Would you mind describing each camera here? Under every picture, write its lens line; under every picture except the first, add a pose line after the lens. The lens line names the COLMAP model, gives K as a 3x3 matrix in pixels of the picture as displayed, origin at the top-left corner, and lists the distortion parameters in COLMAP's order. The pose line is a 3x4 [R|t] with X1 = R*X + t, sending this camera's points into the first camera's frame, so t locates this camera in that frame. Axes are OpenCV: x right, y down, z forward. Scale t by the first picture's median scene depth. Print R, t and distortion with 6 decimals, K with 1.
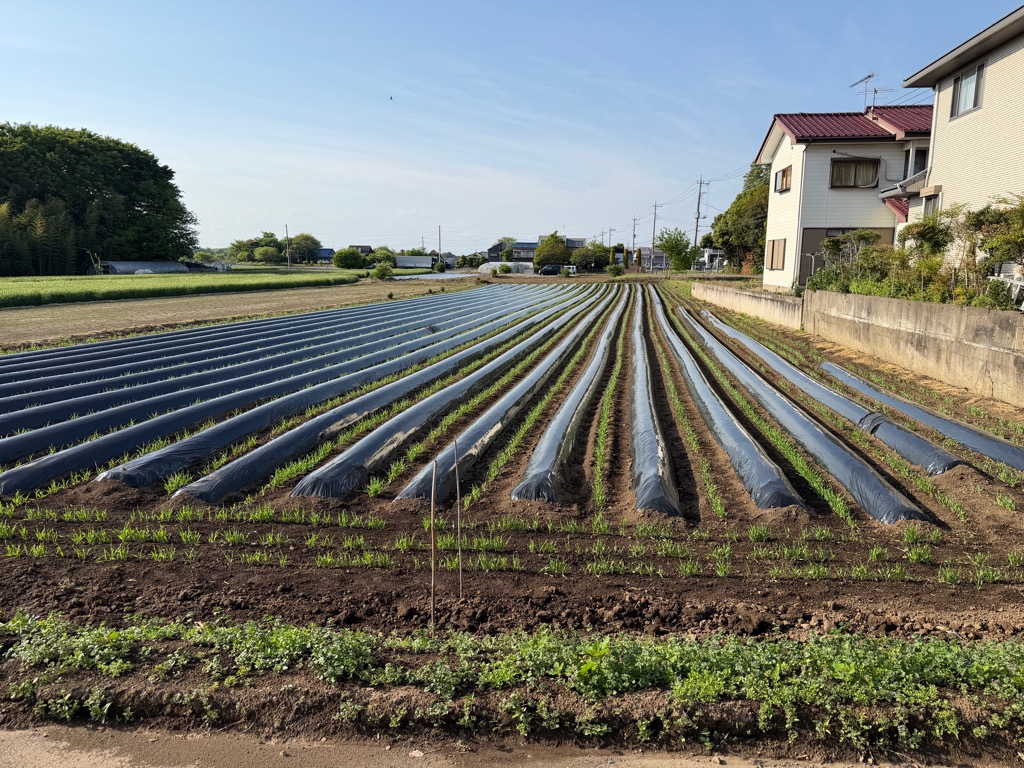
lens RADIAL K [[708.7, 0, 506.6], [0, 708.7, 381.9], [0, 0, 1]] dist [0.083903, -0.119321]
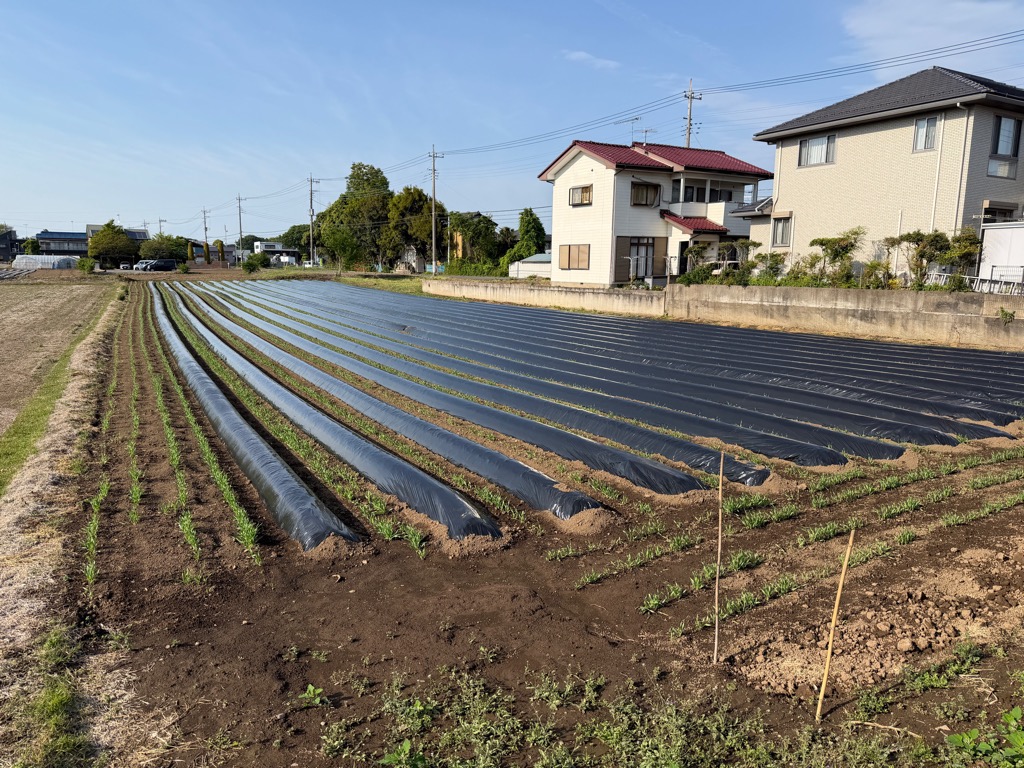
lens RADIAL K [[708.7, 0, 506.6], [0, 708.7, 381.9], [0, 0, 1]] dist [0.083903, -0.119321]
pose [[0.797946, -0.095523, 0.595111, -0.380086], [0.092508, 0.995072, 0.035684, -0.015038], [-0.595587, 0.026579, 0.802851, 0.085330]]
